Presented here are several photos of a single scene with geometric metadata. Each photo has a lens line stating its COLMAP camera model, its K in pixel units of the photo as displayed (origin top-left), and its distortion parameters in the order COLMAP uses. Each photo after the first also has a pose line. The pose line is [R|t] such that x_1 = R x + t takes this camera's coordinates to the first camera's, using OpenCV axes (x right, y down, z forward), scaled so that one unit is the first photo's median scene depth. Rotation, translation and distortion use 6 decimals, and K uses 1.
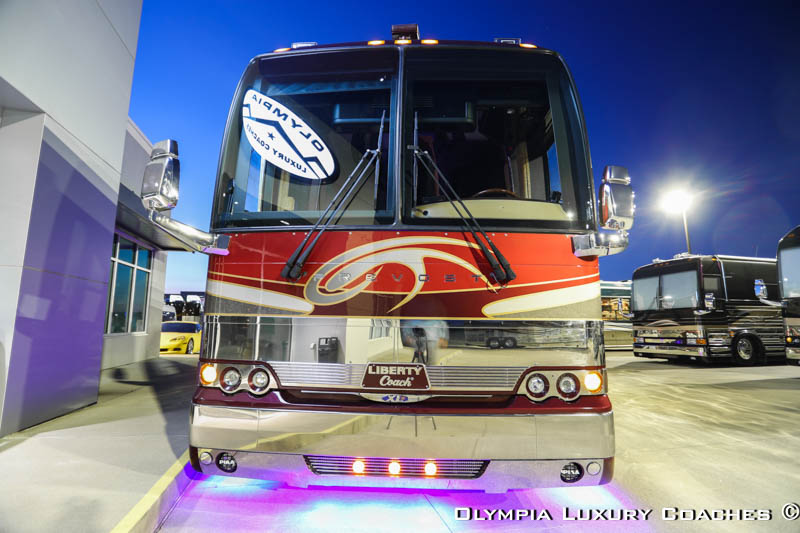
lens RADIAL K [[375.4, 0, 402.5], [0, 375.4, 264.8], [0, 0, 1]] dist [-0.083004, 0.052566]
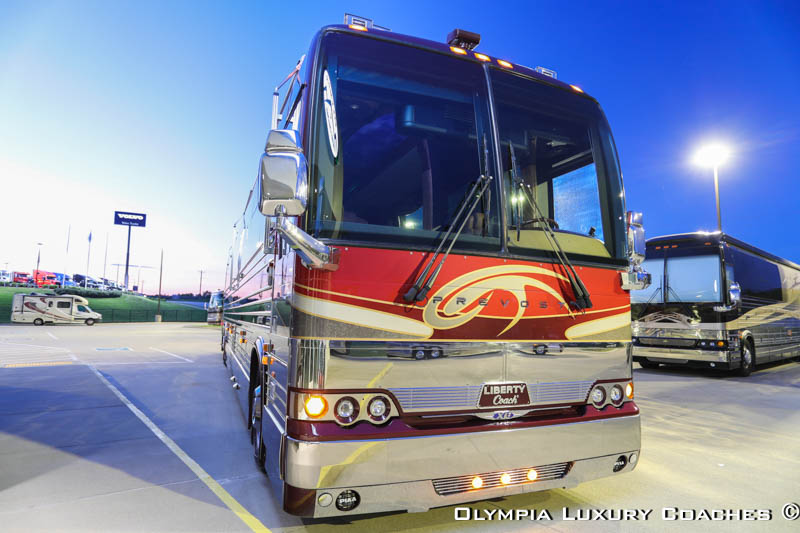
lens RADIAL K [[469.9, 0, 398.8], [0, 469.9, 268.2], [0, 0, 1]] dist [-0.062520, 0.042452]
pose [[0.905891, 0.056415, 0.419737, -0.876914], [-0.074961, 0.996799, 0.027808, -0.081580], [-0.416825, -0.056655, 0.907219, -0.078531]]
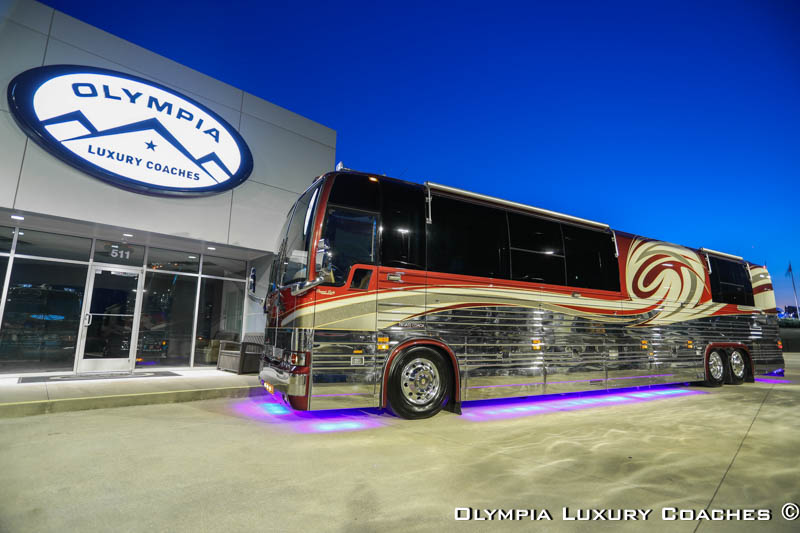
lens RADIAL K [[392.3, 0, 400.2], [0, 392.3, 265.5], [0, 0, 1]] dist [-0.064076, 0.025105]
pose [[0.504515, -0.146418, -0.850898, 2.702471], [0.104323, 0.988633, -0.108263, 0.100496], [0.857077, -0.034147, 0.514055, 0.410235]]
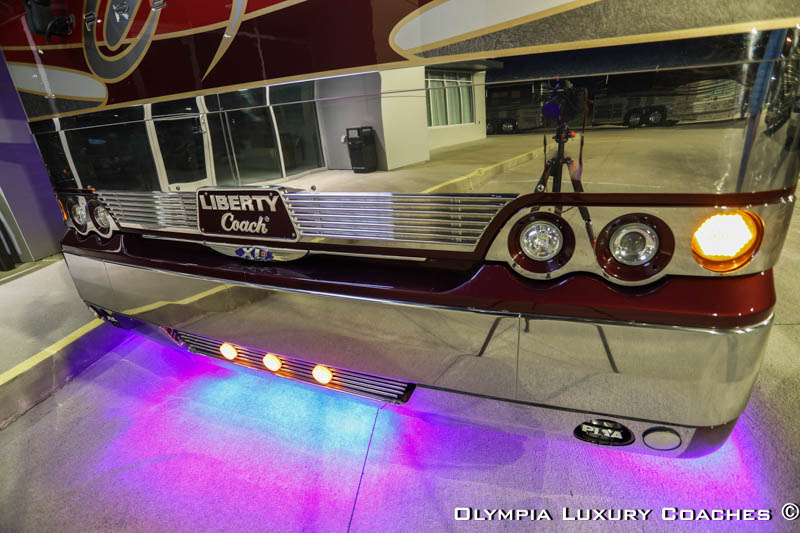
lens RADIAL K [[392.3, 0, 400.2], [0, 392.3, 265.5], [0, 0, 1]] dist [-0.064076, 0.025105]
pose [[0.927583, 0.058336, -0.369034, 0.374680], [0.136425, 0.866647, 0.479907, 0.135036], [0.347818, -0.495499, 0.795929, 0.613603]]
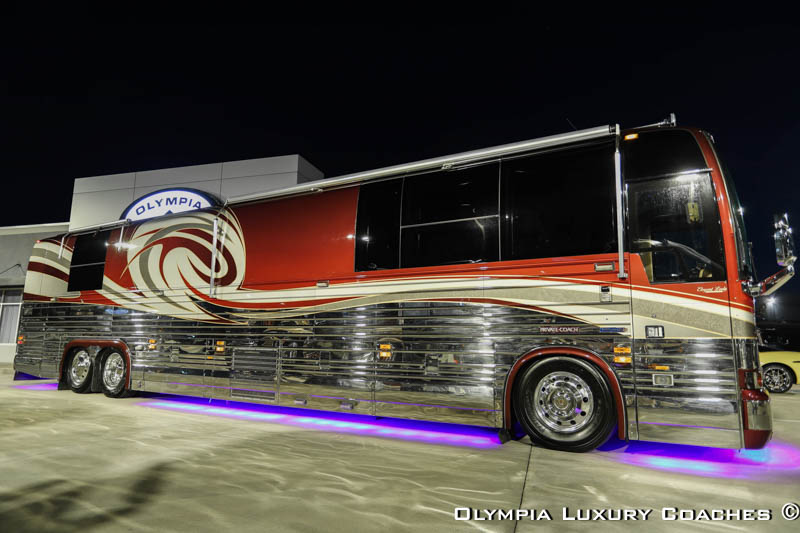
lens RADIAL K [[524.0, 0, 403.4], [0, 524.0, 267.0], [0, 0, 1]] dist [-0.028999, 0.003943]
pose [[-0.511357, -0.138763, -0.848091, 3.441952], [0.102169, 0.970062, -0.220322, 0.994117], [0.853273, -0.199312, -0.481871, 6.550781]]
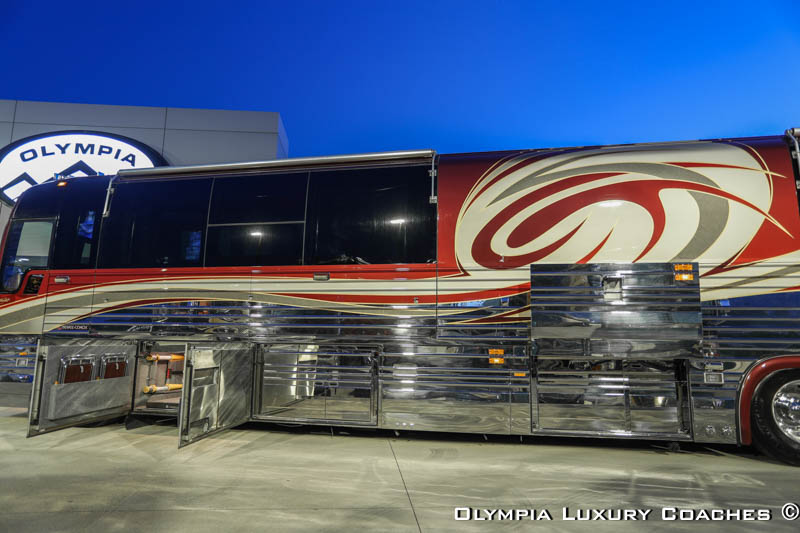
lens RADIAL K [[500.2, 0, 399.9], [0, 500.2, 263.7], [0, 0, 1]] dist [-0.055507, 0.047782]
pose [[-0.151345, -0.166923, -0.974285, 3.235455], [0.124373, 0.974590, -0.186295, 0.624952], [0.980625, -0.149370, -0.126739, 4.014132]]
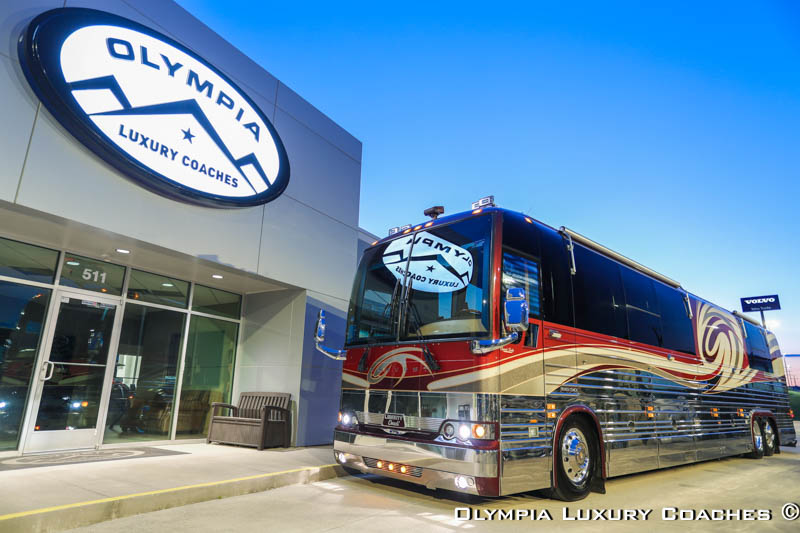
lens RADIAL K [[486.8, 0, 399.0], [0, 486.8, 263.9], [0, 0, 1]] dist [-0.052768, 0.040809]
pose [[0.702833, -0.168946, -0.691001, 1.902339], [0.068991, 0.982997, -0.170165, -0.078313], [0.708001, 0.071925, 0.702539, -0.842493]]
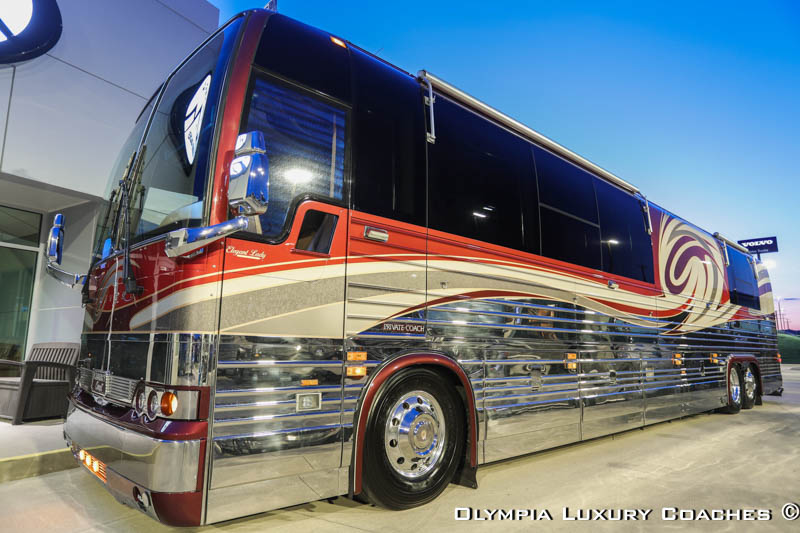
lens RADIAL K [[500.2, 0, 399.9], [0, 500.2, 263.7], [0, 0, 1]] dist [-0.055507, 0.047782]
pose [[0.711546, -0.110625, -0.693876, 1.755385], [0.087365, 0.993794, -0.068850, 0.114266], [0.697187, -0.011631, 0.716795, 0.538969]]
